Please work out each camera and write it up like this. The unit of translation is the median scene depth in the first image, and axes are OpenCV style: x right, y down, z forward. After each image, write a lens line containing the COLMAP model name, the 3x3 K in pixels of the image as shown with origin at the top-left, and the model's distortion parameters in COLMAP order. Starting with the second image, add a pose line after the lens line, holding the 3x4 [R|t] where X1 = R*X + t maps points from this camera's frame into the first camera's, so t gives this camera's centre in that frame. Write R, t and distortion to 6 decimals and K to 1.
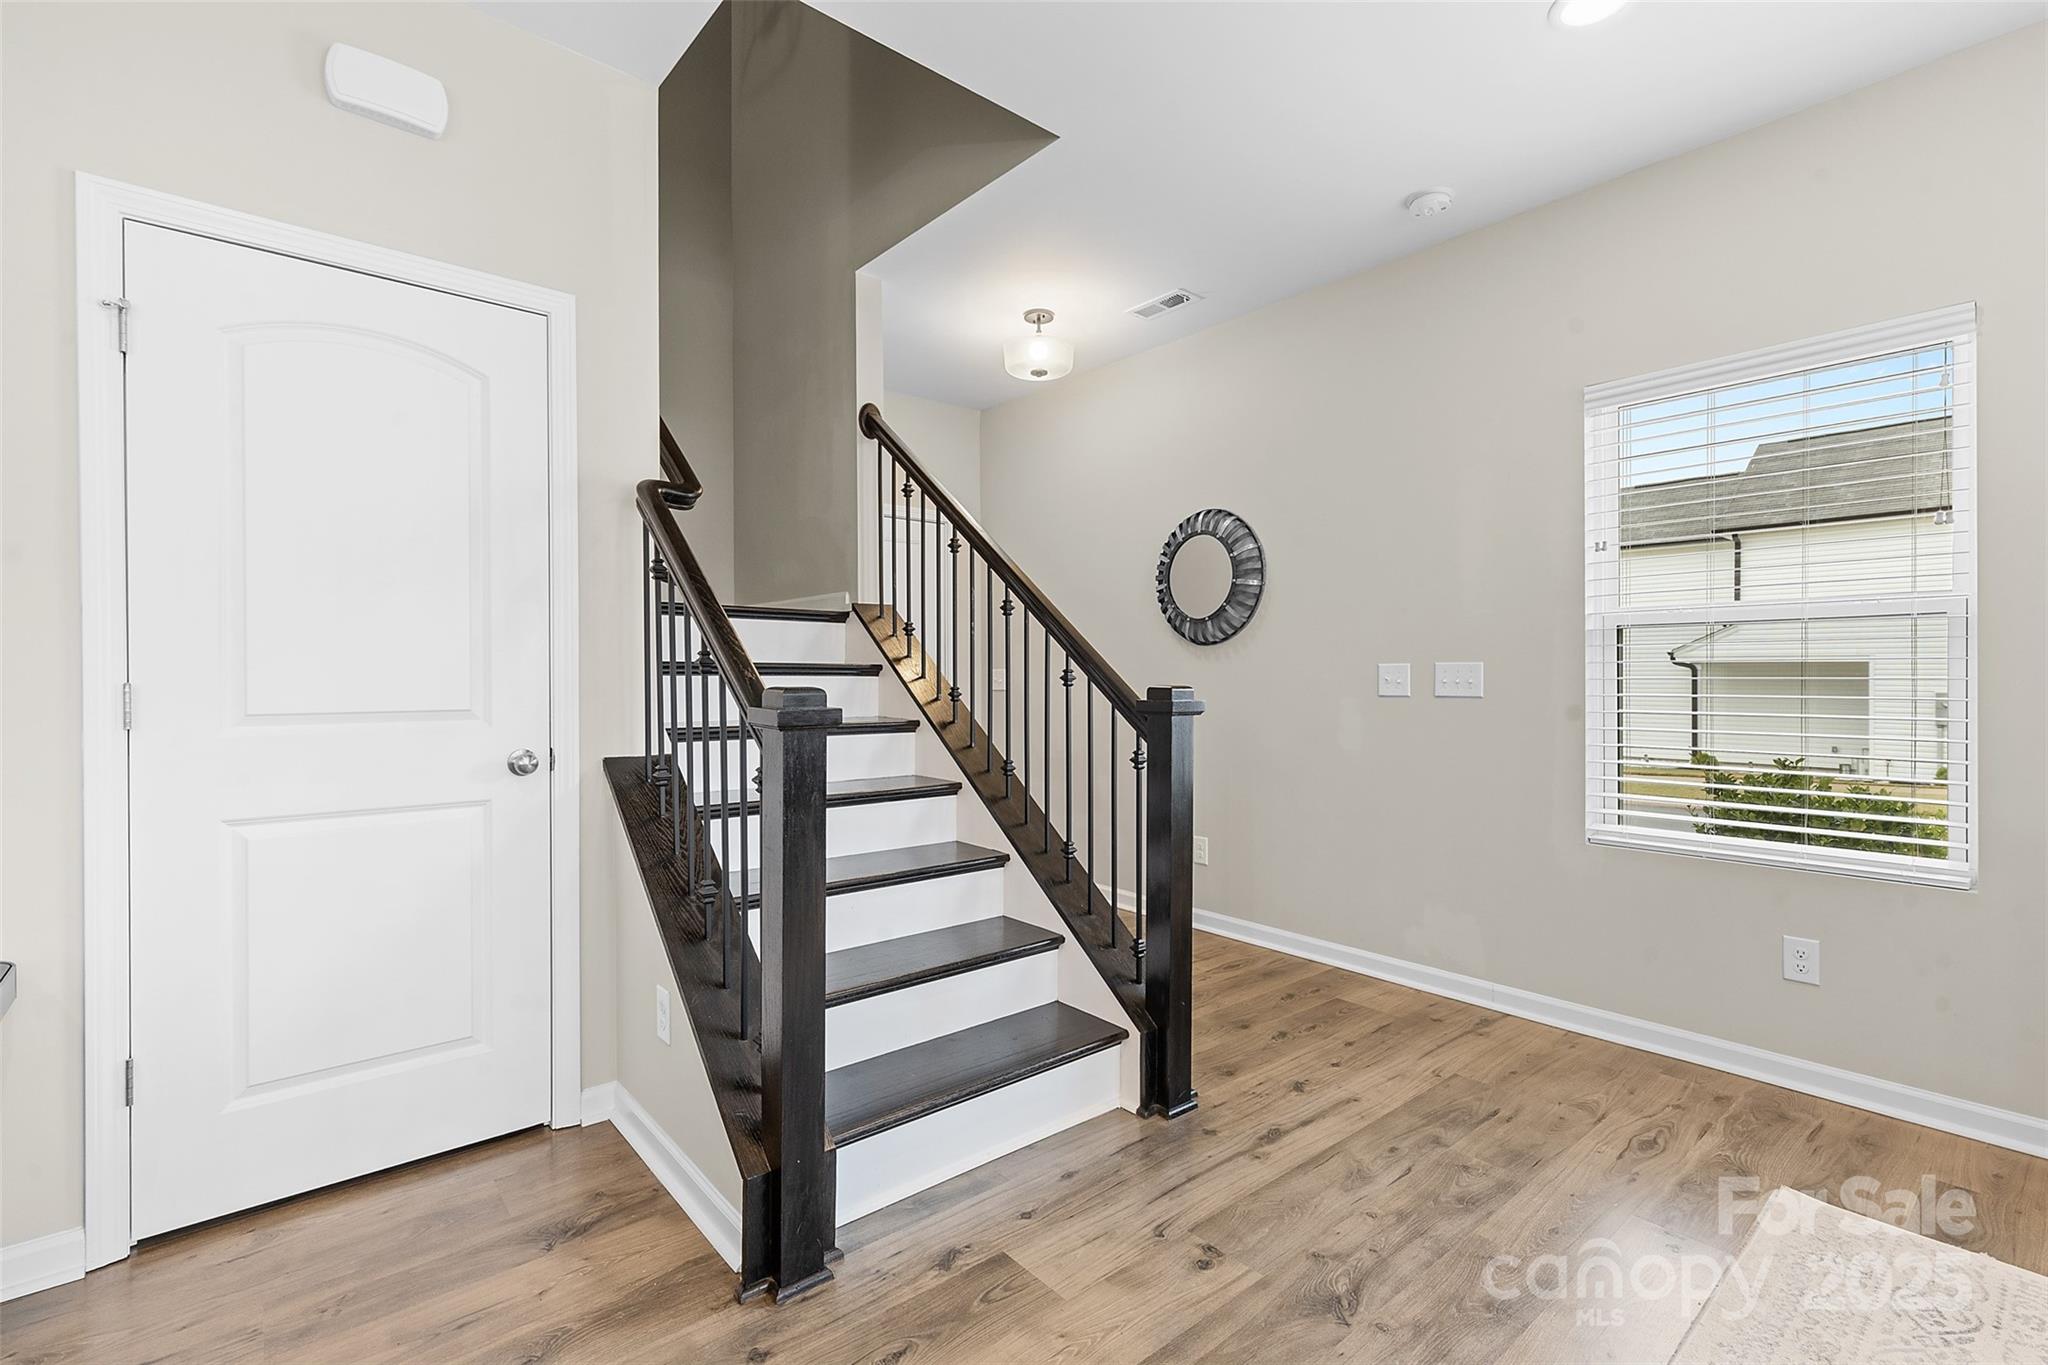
lens RADIAL K [[920.4, 0, 1016.7], [0, 920.4, 685.1], [0, 0, 1]] dist [0.004838, -0.000469]
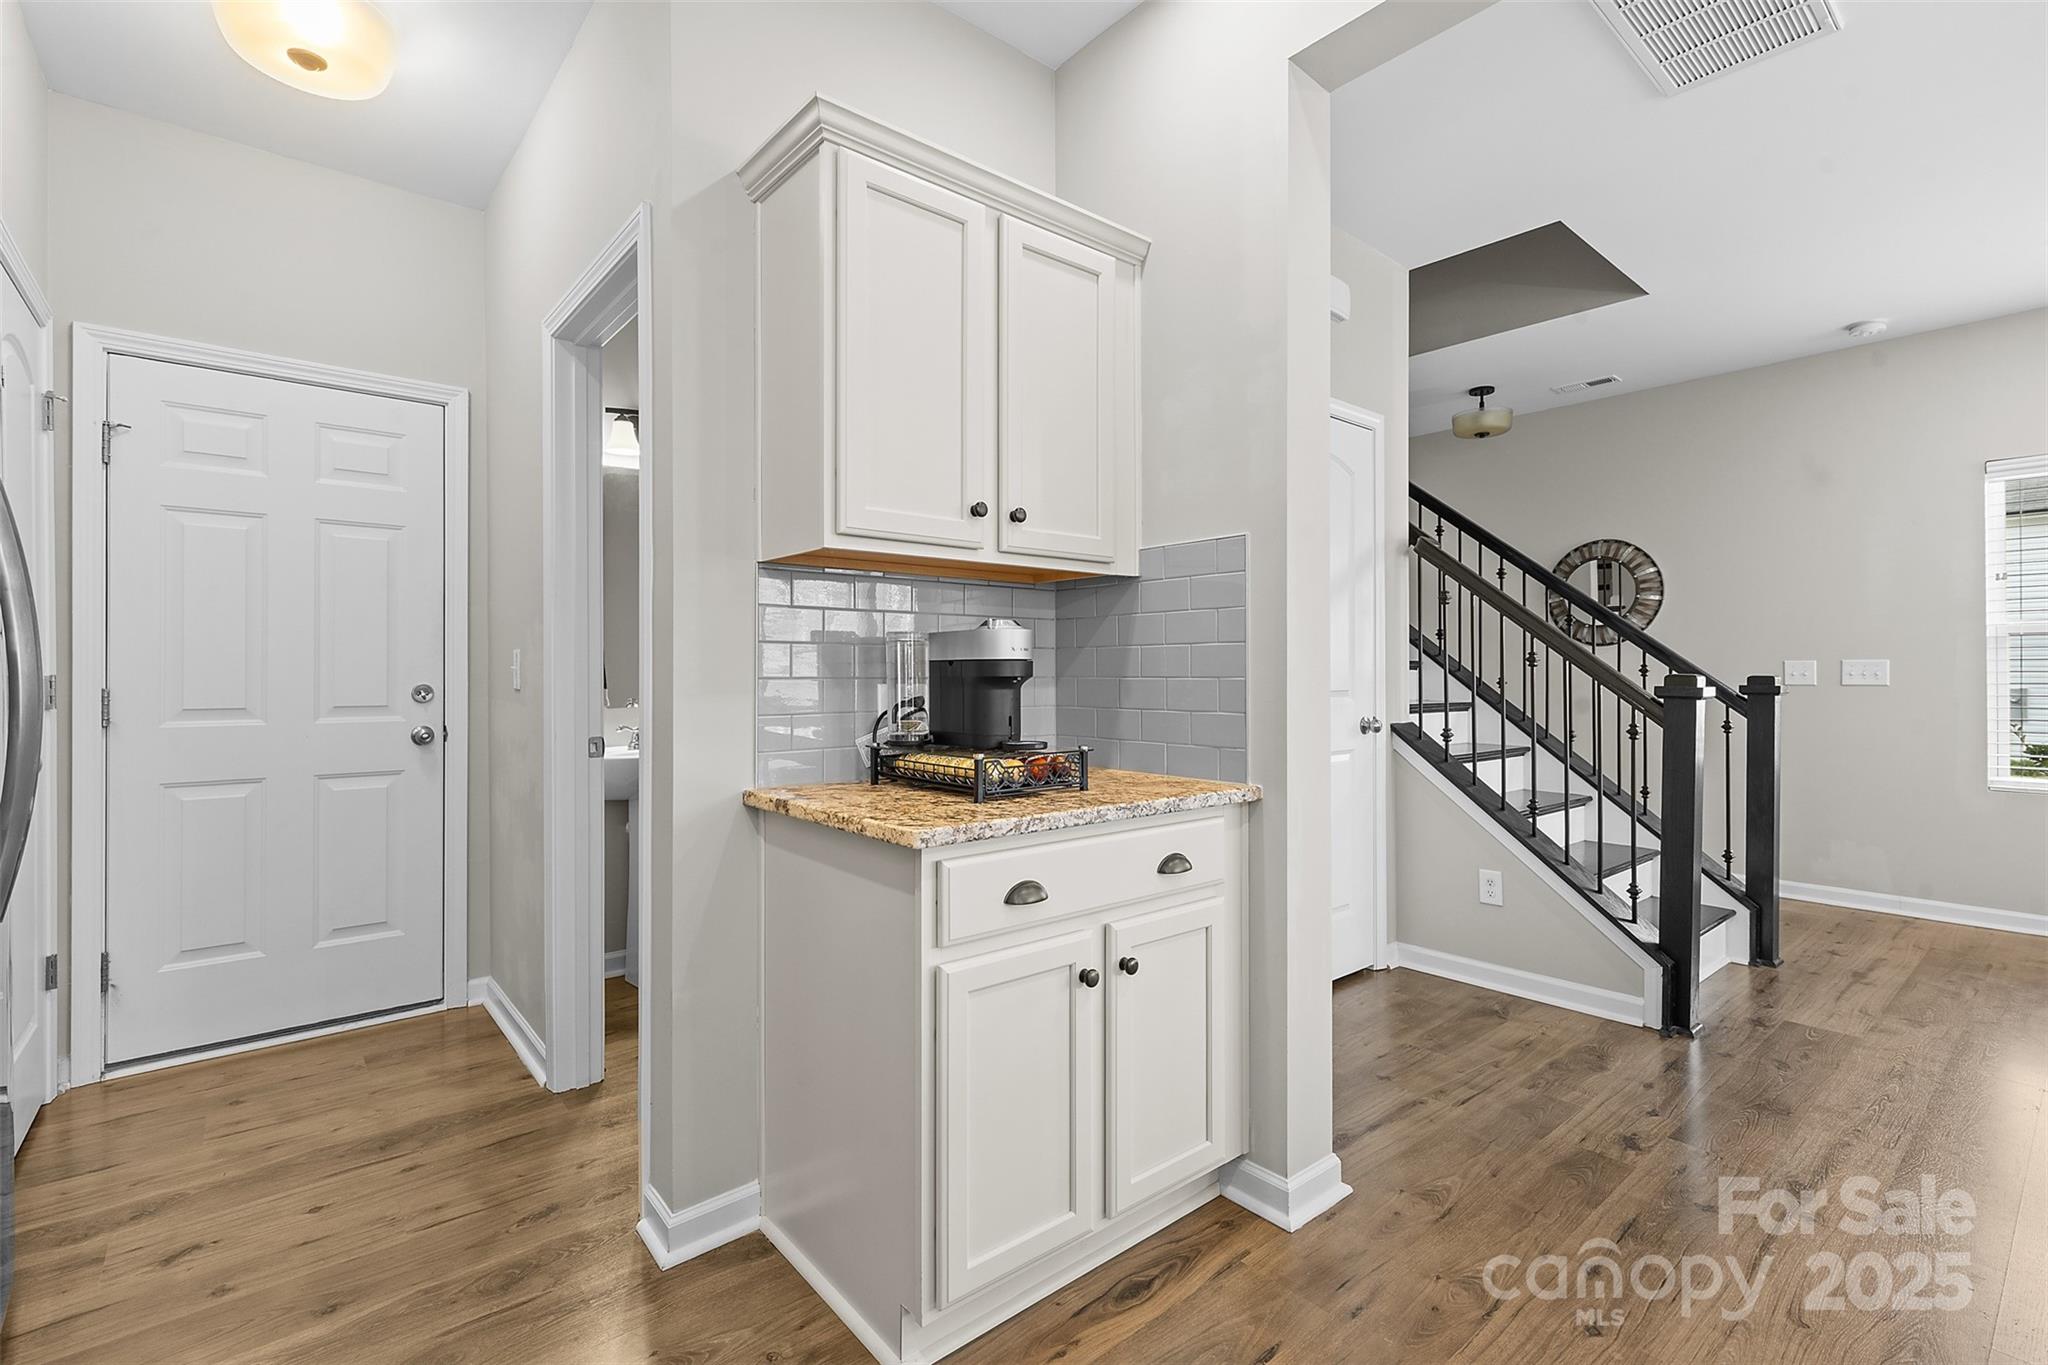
lens RADIAL K [[920.4, 0, 1031.1], [0, 920.4, 672.8], [0, 0, 1]] dist [0.004838, -0.000469]
pose [[0.999999, 0.000908, 0.000942, -0.816623], [-0.000897, 0.999935, -0.011345, 0.011984], [-0.000952, 0.011344, 0.999935, -0.386302]]
